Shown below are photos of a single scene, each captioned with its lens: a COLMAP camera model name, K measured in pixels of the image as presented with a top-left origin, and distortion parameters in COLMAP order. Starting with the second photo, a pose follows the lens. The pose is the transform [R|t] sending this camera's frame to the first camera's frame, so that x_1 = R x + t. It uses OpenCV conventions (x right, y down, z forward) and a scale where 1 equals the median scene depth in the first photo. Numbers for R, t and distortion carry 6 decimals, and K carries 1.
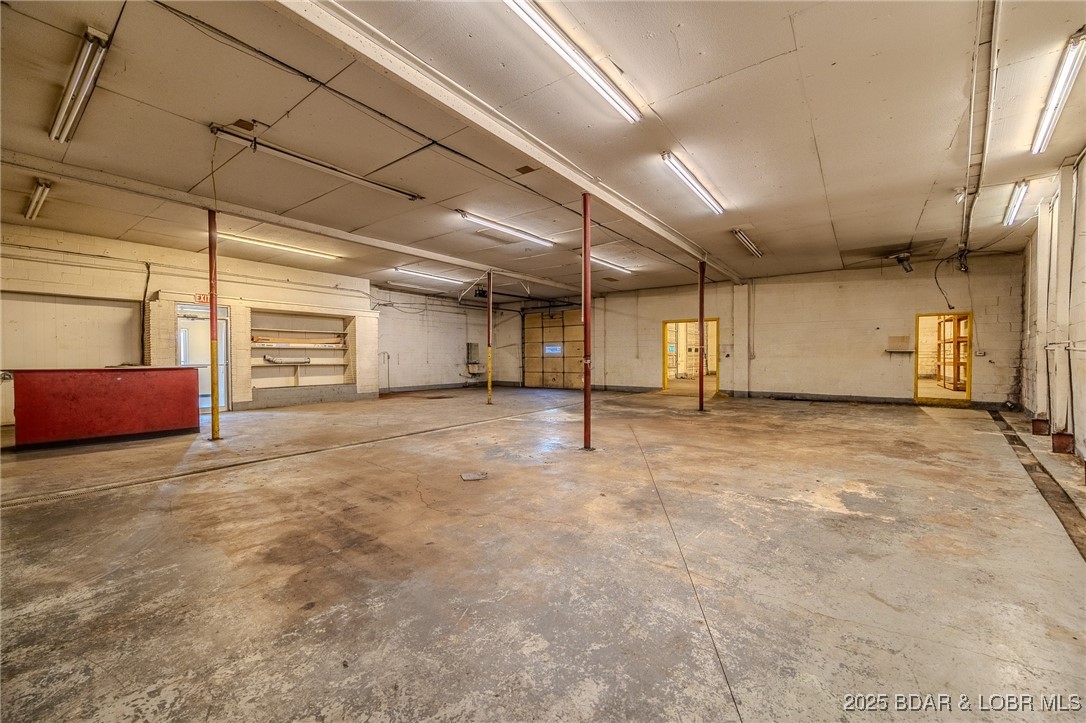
lens RADIAL K [[430.2, 0, 543.0], [0, 430.2, 361.5], [0, 0, 1]] dist [0.000039, -0.000045]
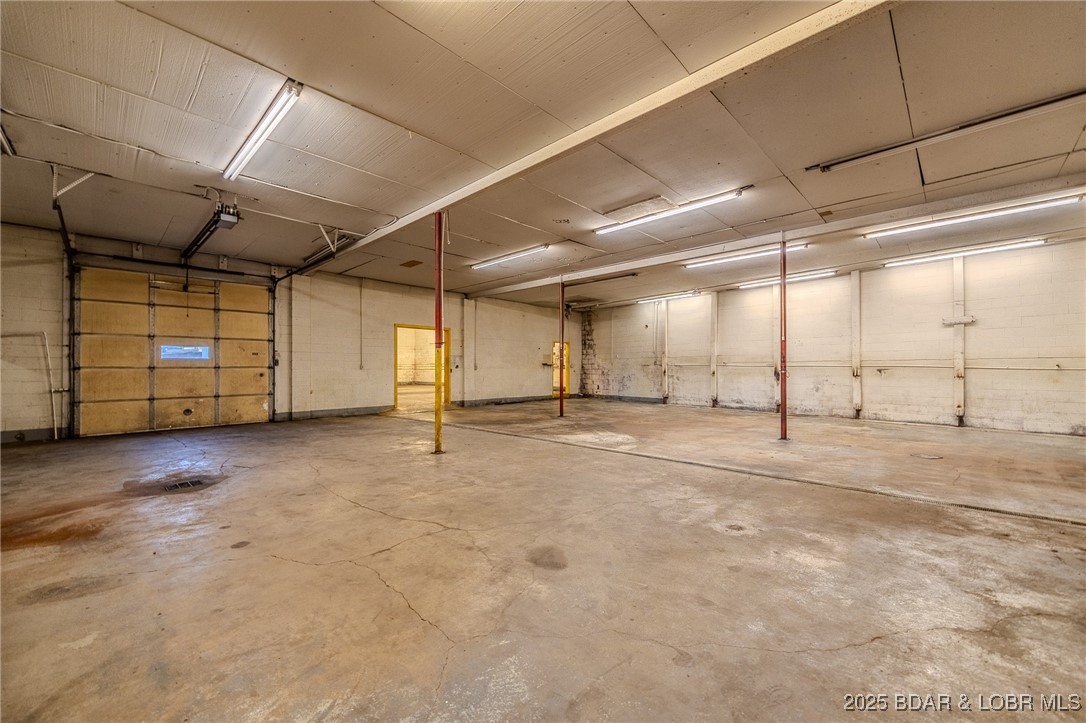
lens RADIAL K [[430.2, 0, 543.0], [0, 430.2, 361.5], [0, 0, 1]] dist [0.000039, -0.000045]
pose [[0.122331, 0.018686, 0.992313, -0.433028], [0.009968, 0.999749, -0.020054, -0.002690], [-0.992439, 0.012344, 0.122114, 0.532466]]
